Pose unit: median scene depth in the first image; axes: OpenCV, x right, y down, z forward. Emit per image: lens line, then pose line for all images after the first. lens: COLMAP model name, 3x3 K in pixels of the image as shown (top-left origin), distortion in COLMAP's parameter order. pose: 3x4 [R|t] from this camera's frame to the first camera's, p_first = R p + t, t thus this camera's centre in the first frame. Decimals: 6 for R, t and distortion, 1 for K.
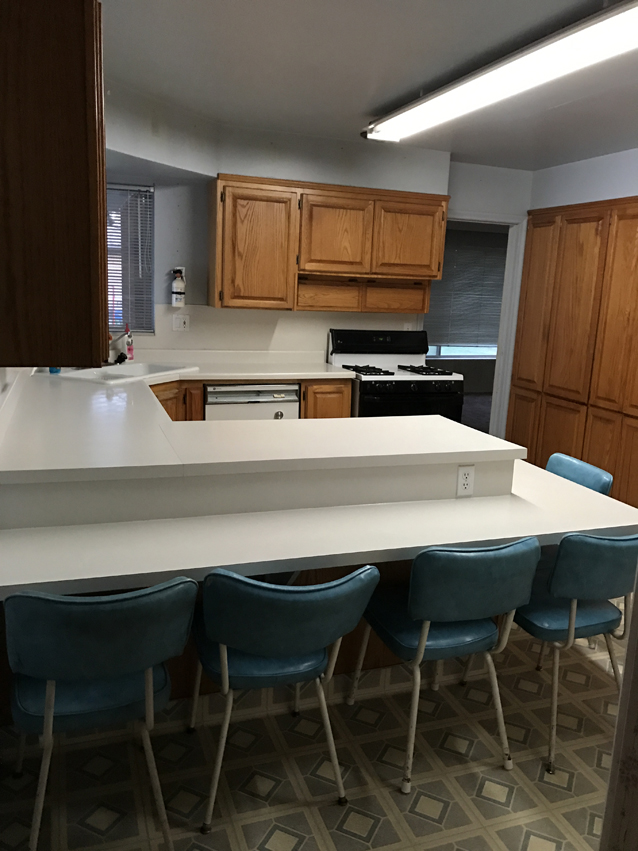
lens RADIAL K [[702.7, 0, 318.9], [0, 702.7, 430.7], [0, 0, 1]] dist [0.076988, -0.078759]
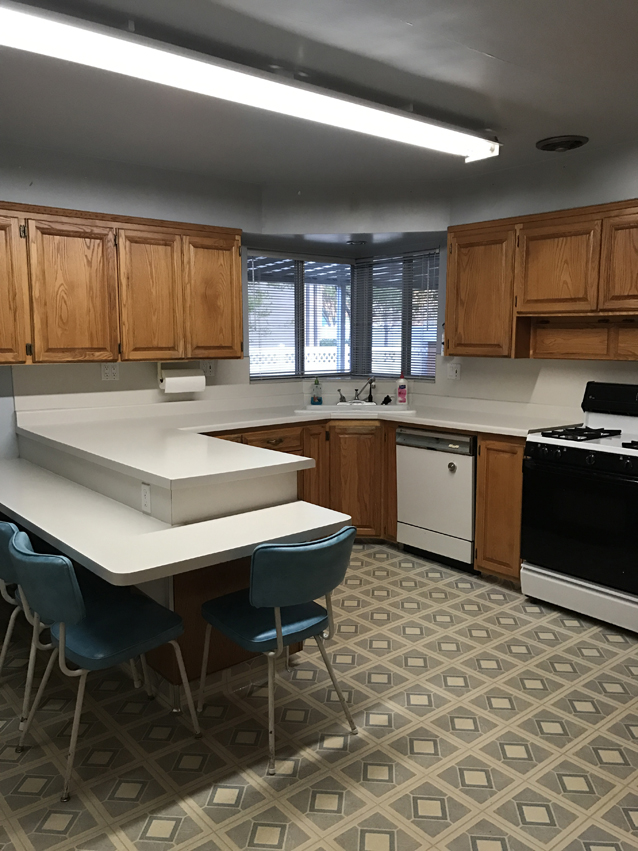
lens RADIAL K [[702.7, 0, 318.9], [0, 702.7, 430.7], [0, 0, 1]] dist [0.076988, -0.078759]
pose [[0.351215, 0.087837, -0.932166, 0.736517], [-0.180934, 0.983191, 0.024474, -0.059033], [0.918646, 0.160064, 0.361204, 0.475570]]
